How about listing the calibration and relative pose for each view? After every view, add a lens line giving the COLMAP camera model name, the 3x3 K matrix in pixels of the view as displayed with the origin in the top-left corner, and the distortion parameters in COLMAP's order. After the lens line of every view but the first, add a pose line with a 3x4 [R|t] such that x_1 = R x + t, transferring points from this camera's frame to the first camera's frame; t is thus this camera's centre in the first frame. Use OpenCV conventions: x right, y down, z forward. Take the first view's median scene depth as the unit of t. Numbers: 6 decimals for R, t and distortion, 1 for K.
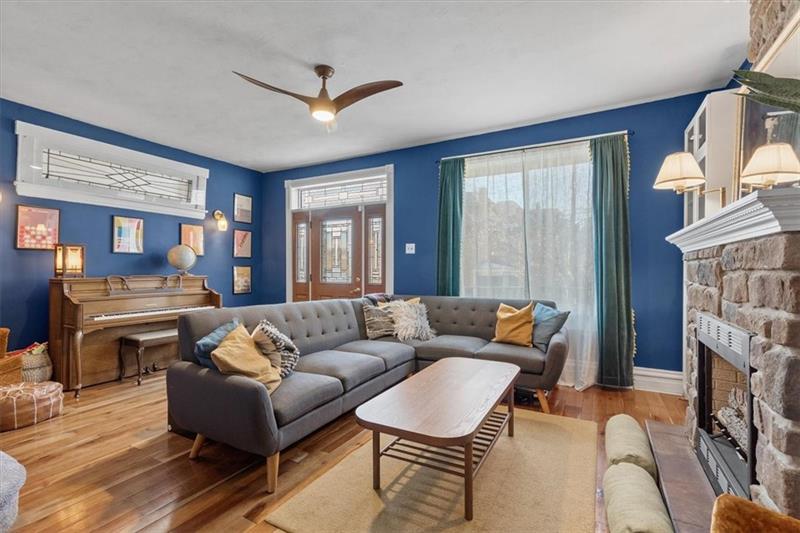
lens RADIAL K [[368.9, 0, 397.7], [0, 368.9, 268.6], [0, 0, 1]] dist [-0.002702, 0.001245]
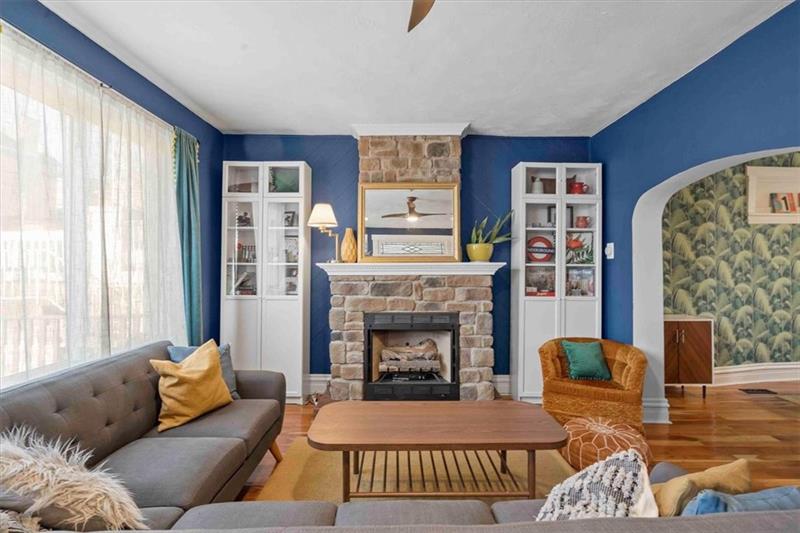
lens RADIAL K [[374.9, 0, 401.1], [0, 374.9, 262.1], [0, 0, 1]] dist [0.001038, 0.000715]
pose [[-0.483166, 0.012708, 0.875436, -0.425945], [0.001734, 0.999907, -0.013558, -0.050835], [-0.875527, -0.005033, -0.483143, 1.003165]]
